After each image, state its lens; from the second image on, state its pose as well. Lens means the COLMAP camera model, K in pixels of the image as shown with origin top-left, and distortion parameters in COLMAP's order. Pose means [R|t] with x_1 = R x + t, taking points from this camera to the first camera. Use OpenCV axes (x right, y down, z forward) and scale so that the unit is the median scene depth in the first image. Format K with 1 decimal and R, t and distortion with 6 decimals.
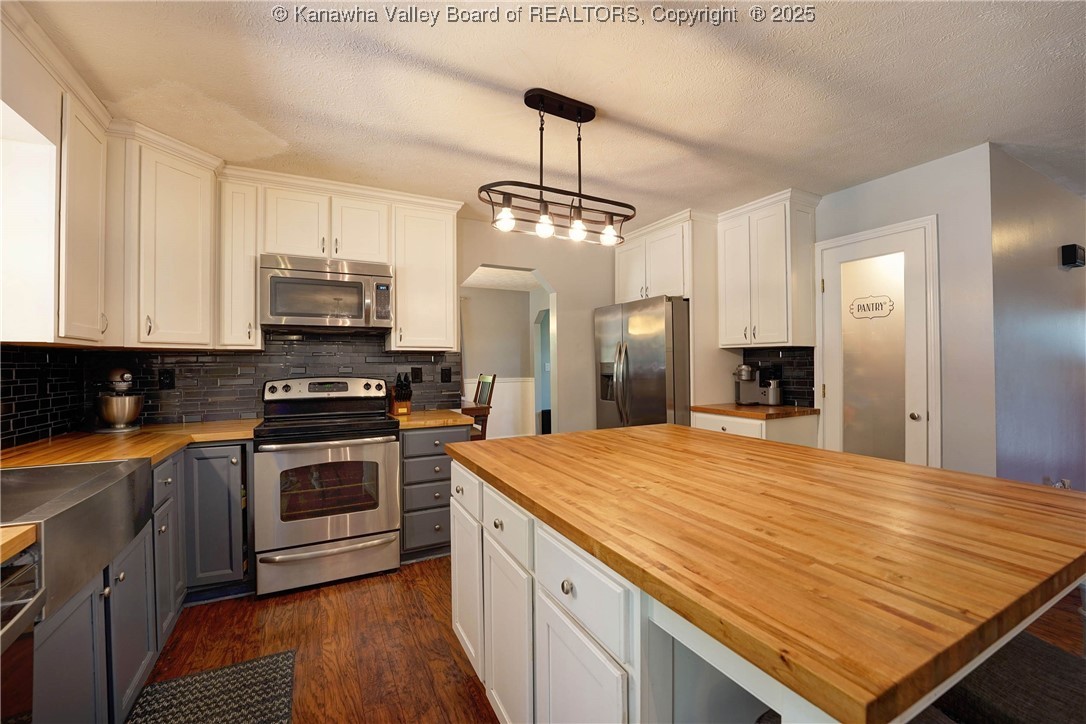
lens RADIAL K [[444.7, 0, 540.4], [0, 444.7, 361.5], [0, 0, 1]] dist [-0.021484, -0.000064]
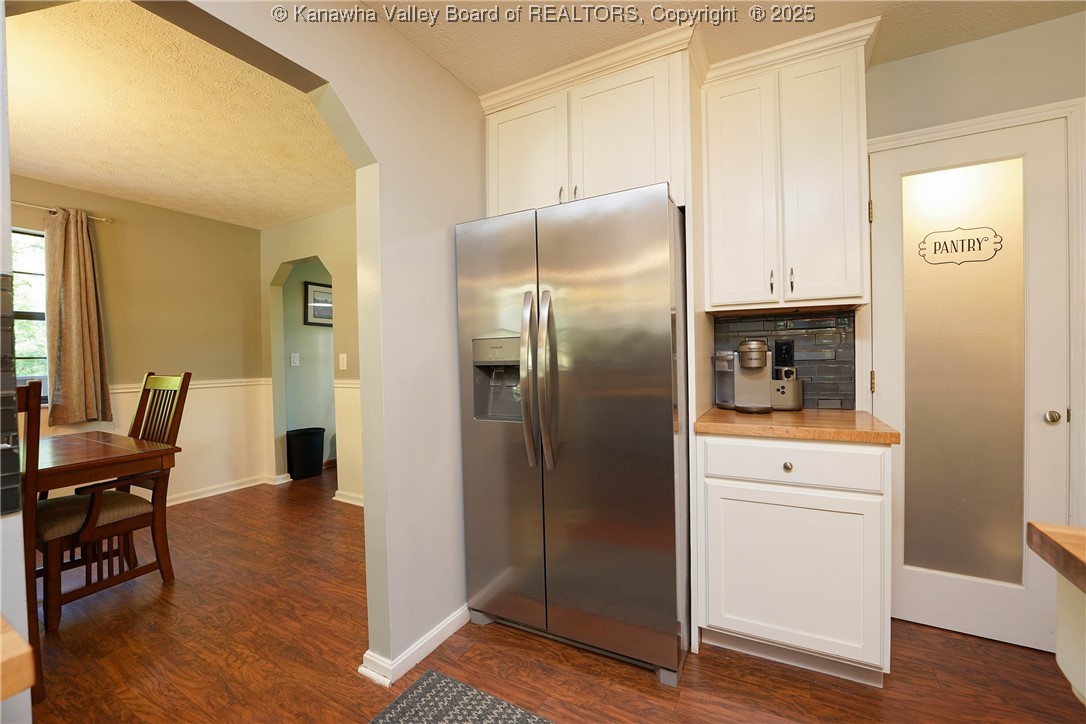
lens RADIAL K [[444.7, 0, 540.0], [0, 444.7, 360.7], [0, 0, 1]] dist [-0.021484, -0.000064]
pose [[0.835727, -0.009796, 0.549058, -0.074359], [0.007414, 0.999951, 0.006557, 0.026072], [-0.549095, -0.001409, 0.835759, 0.663420]]
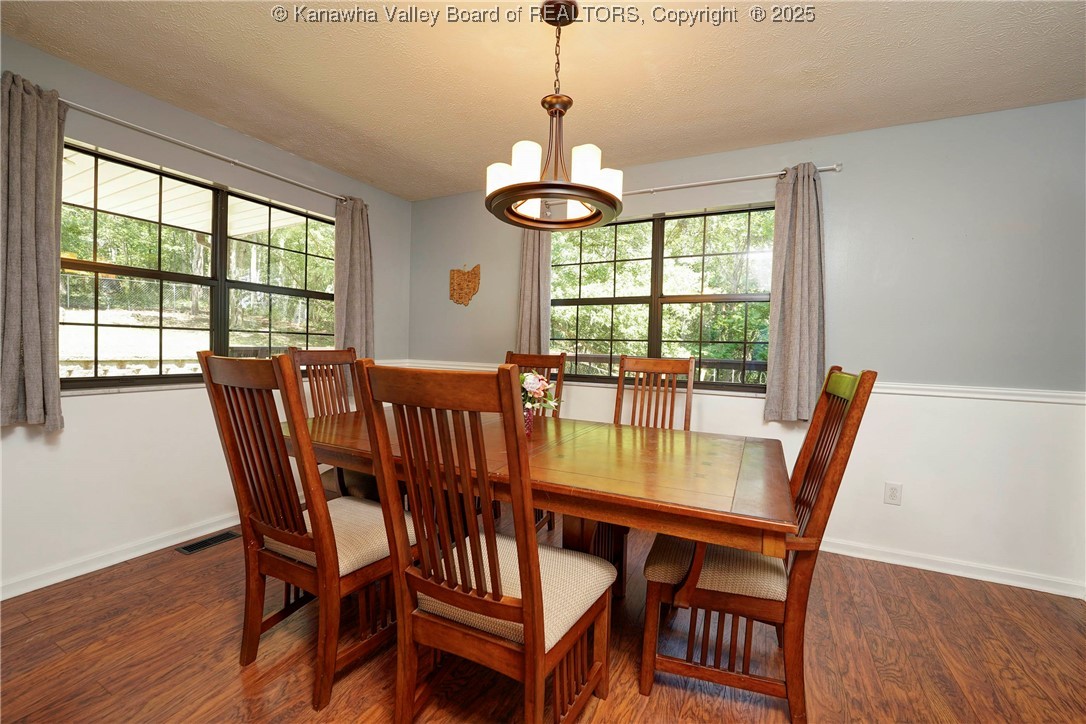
lens RADIAL K [[444.7, 0, 539.9], [0, 444.7, 362.9], [0, 0, 1]] dist [-0.021484, -0.000064]
pose [[0.583535, 0.045312, -0.810823, -0.019303], [-0.013463, 0.998845, 0.046130, 0.024562], [0.811977, -0.016003, 0.583471, 1.150825]]
